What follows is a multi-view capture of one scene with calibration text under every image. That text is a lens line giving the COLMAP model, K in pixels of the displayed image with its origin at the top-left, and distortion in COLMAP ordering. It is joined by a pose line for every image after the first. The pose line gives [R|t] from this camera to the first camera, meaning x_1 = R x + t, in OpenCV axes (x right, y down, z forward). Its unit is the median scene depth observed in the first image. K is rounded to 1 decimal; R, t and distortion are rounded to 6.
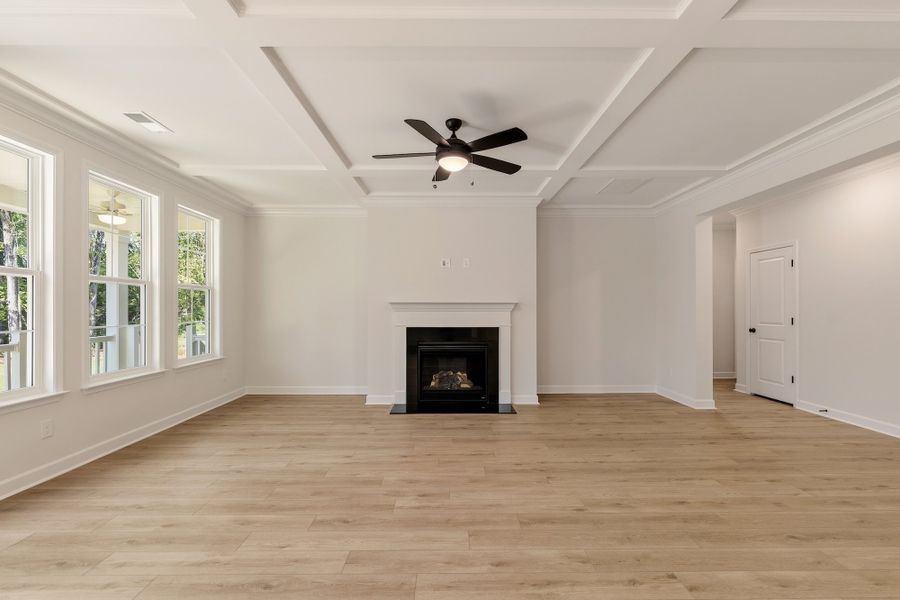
lens RADIAL K [[391.3, 0, 450.9], [0, 391.3, 306.9], [0, 0, 1]] dist [-0.000337, -0.000181]
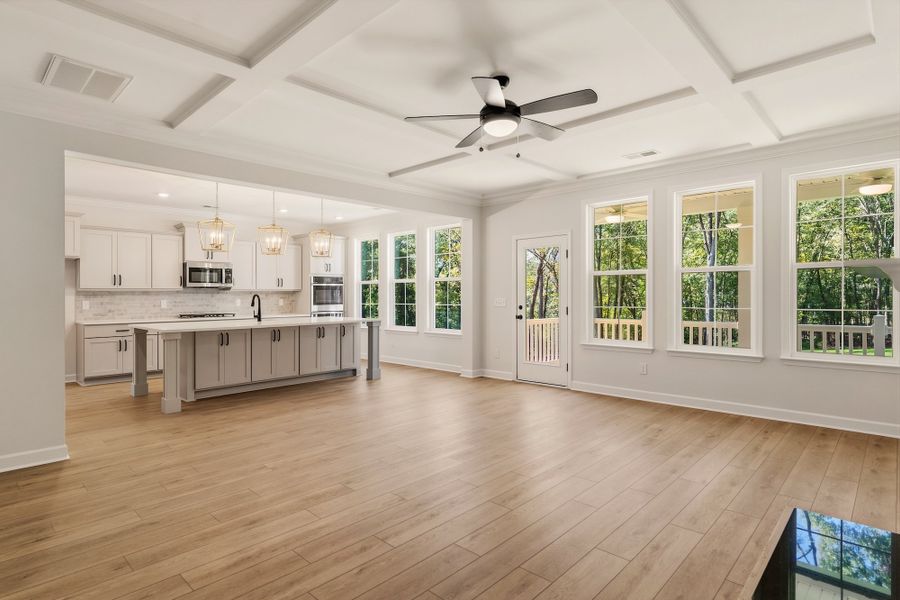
lens RADIAL K [[472.1, 0, 446.6], [0, 472.1, 295.9], [0, 0, 1]] dist [-0.000639, 0.000613]
pose [[-0.700498, 0.005231, -0.713635, 0.693573], [0.007799, 0.999970, -0.000325, 0.005570], [0.713611, -0.005793, -0.700518, 1.369802]]
